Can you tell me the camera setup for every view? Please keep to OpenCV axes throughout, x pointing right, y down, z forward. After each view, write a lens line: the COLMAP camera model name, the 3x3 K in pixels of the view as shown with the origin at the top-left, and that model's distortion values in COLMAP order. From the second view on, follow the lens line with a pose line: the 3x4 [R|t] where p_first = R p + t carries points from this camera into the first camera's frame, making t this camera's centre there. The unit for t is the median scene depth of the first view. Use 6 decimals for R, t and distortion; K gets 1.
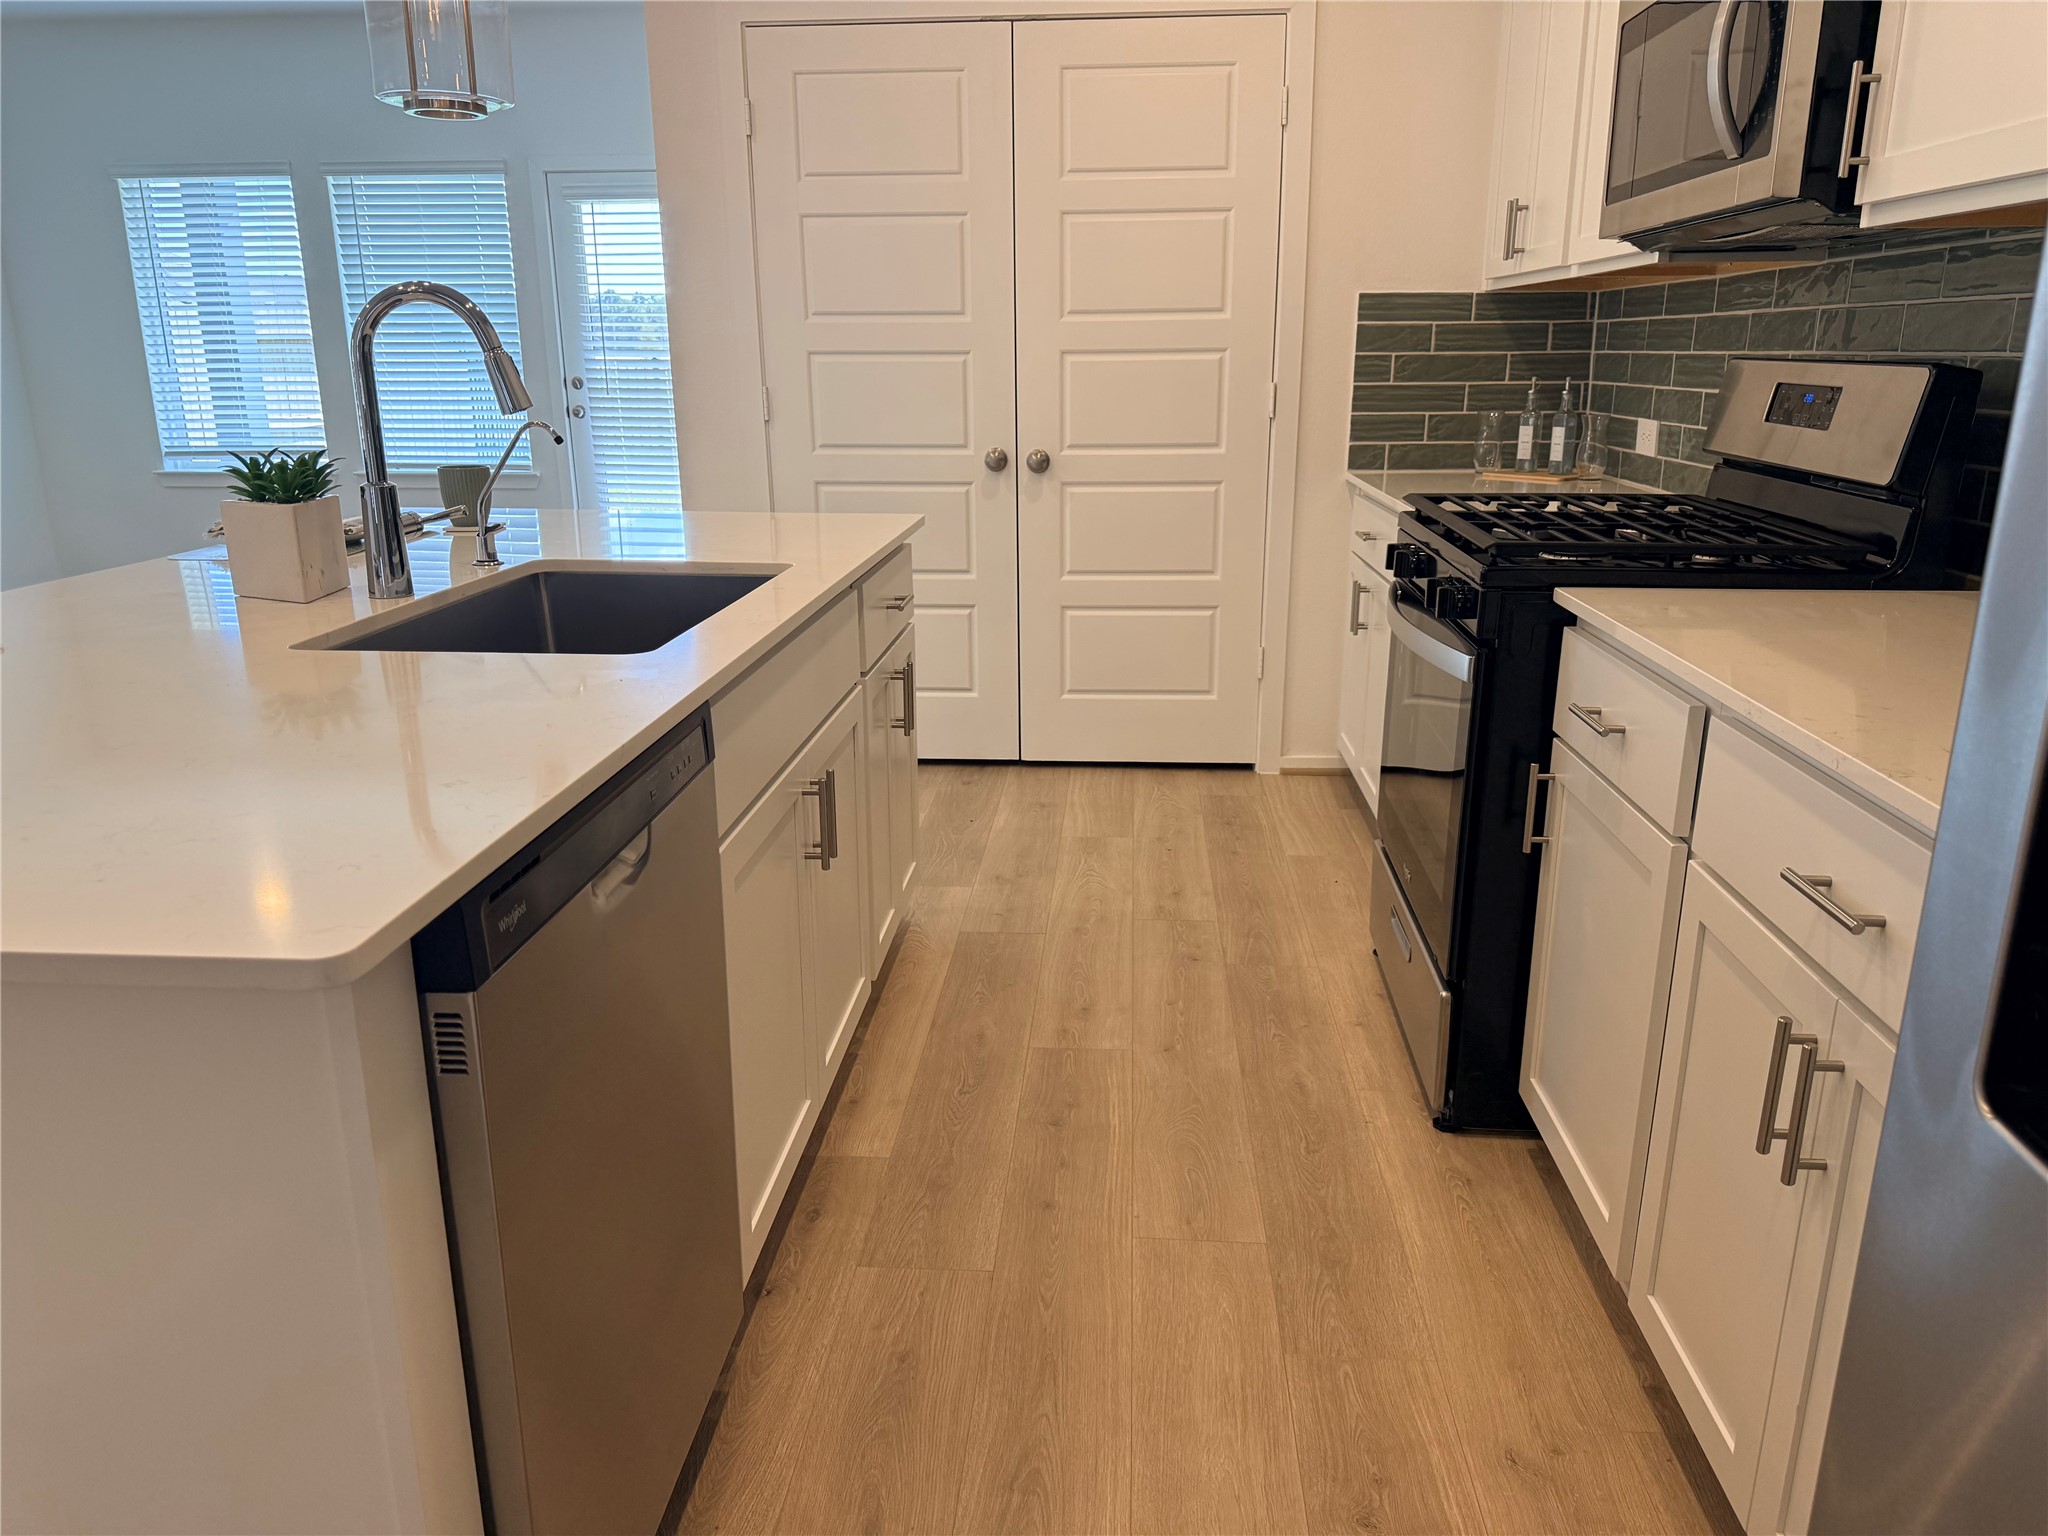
lens RADIAL K [[1449.7, 0, 1030.2], [0, 1449.7, 790.5], [0, 0, 1]] dist [0.060353, -0.077352]
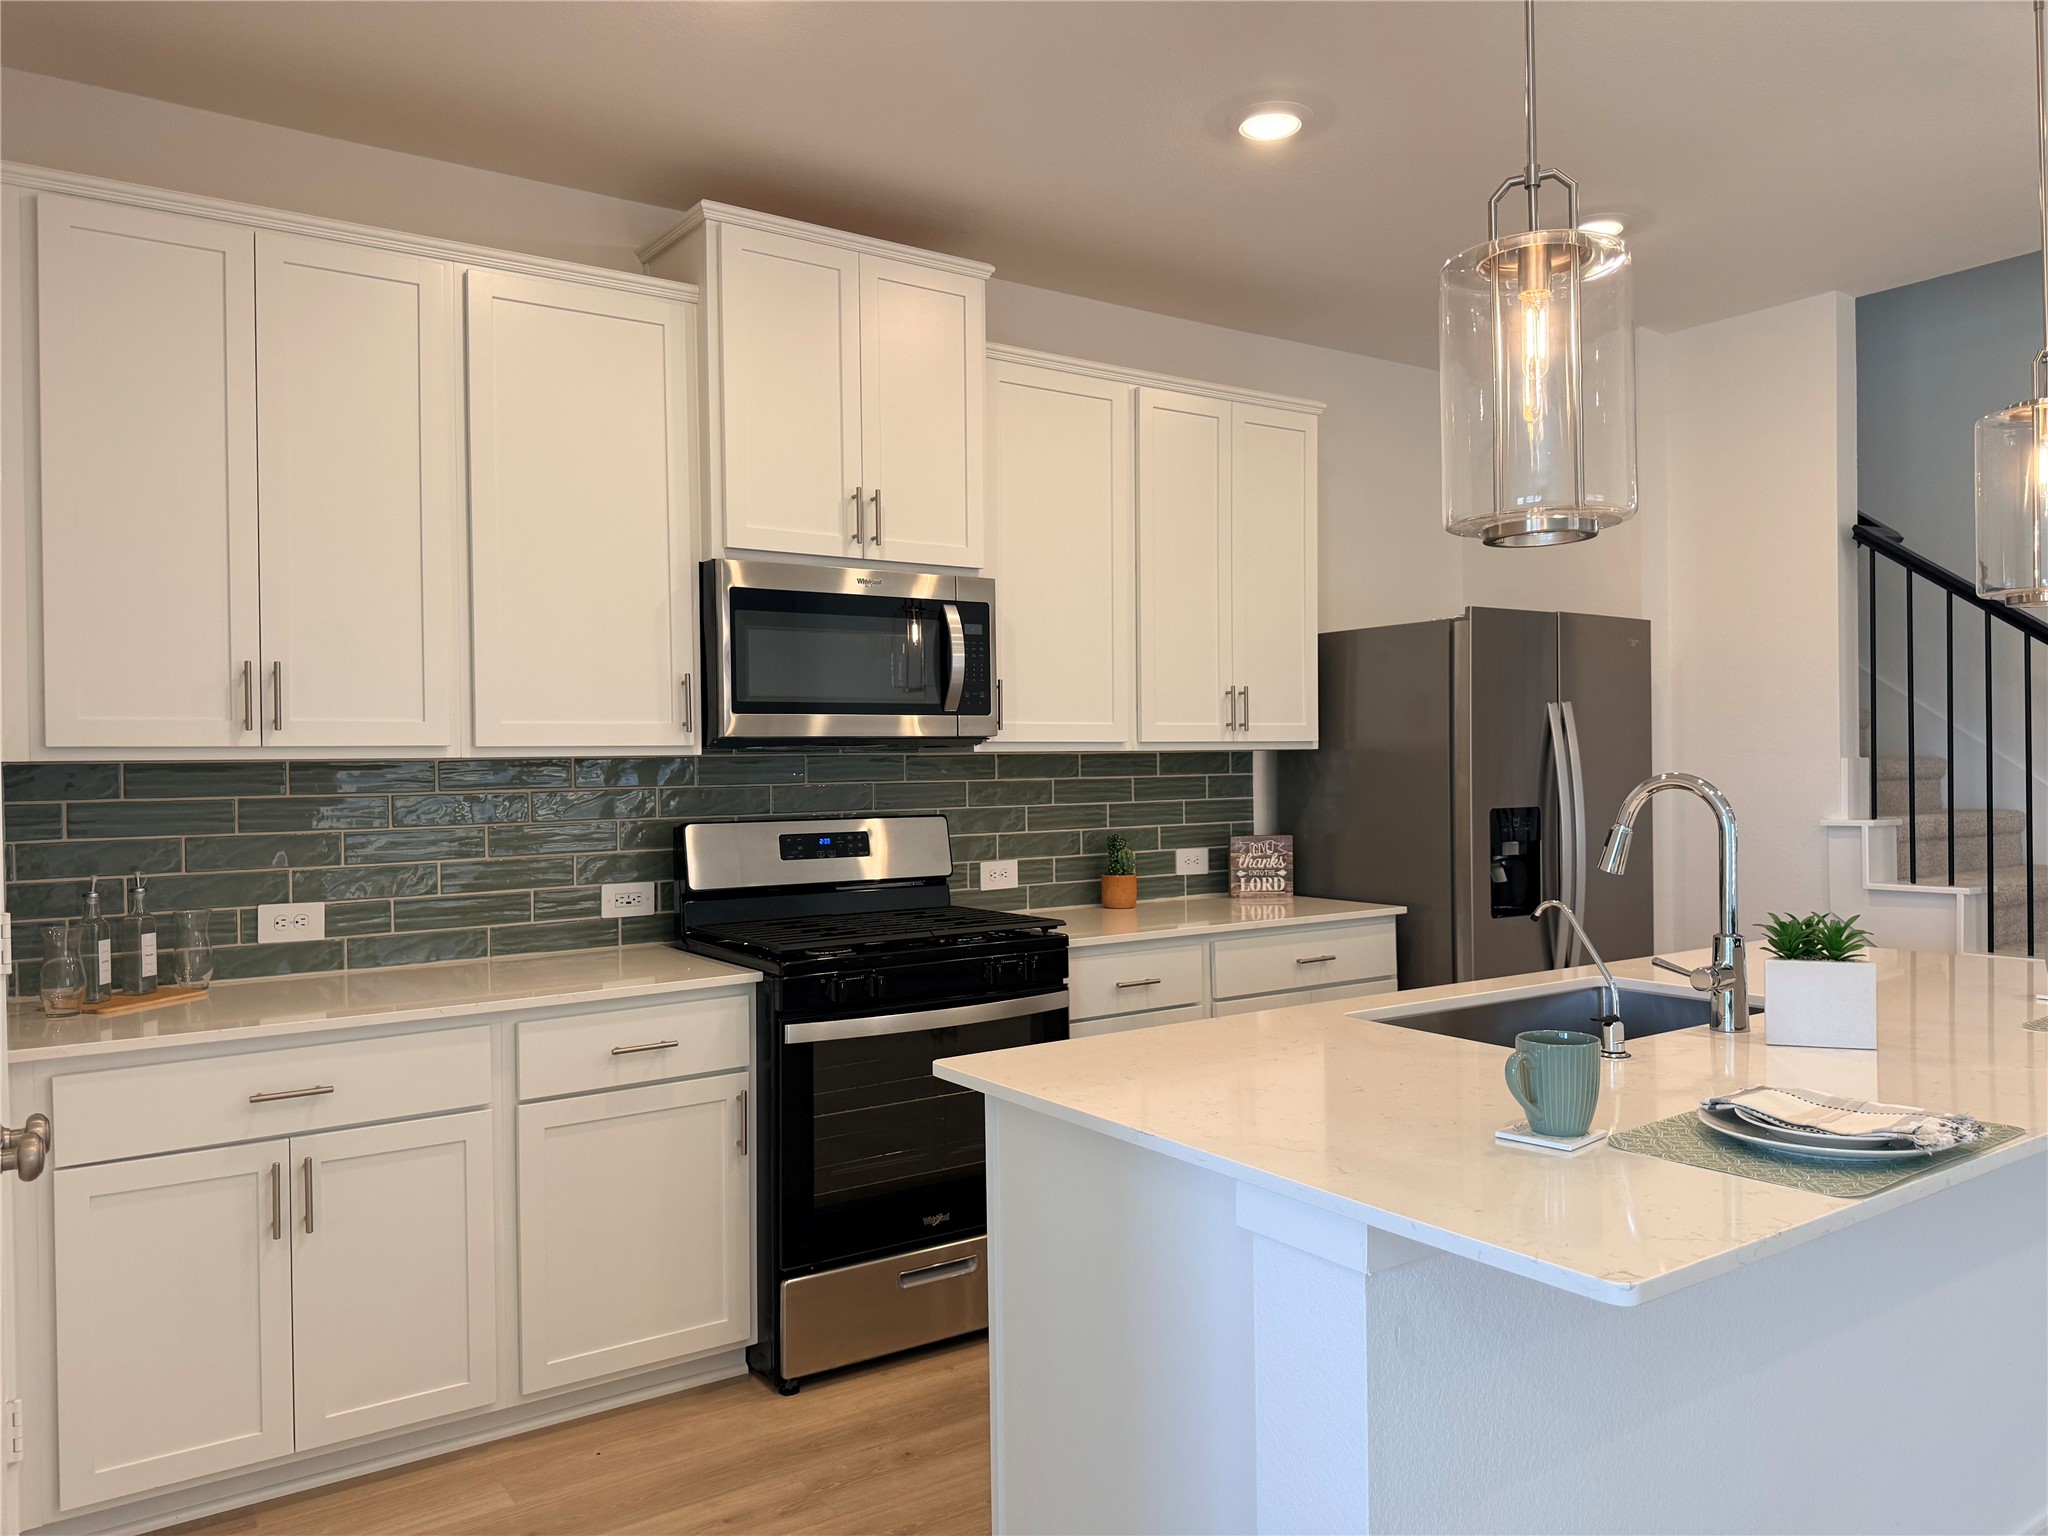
lens RADIAL K [[1449.7, 0, 1020.0], [0, 1449.7, 772.9], [0, 0, 1]] dist [0.060353, -0.077352]
pose [[-0.625841, 0.004942, 0.779935, -0.502893], [0.240848, 0.952333, 0.187229, -0.345390], [-0.741832, 0.305022, -0.597199, 1.042764]]
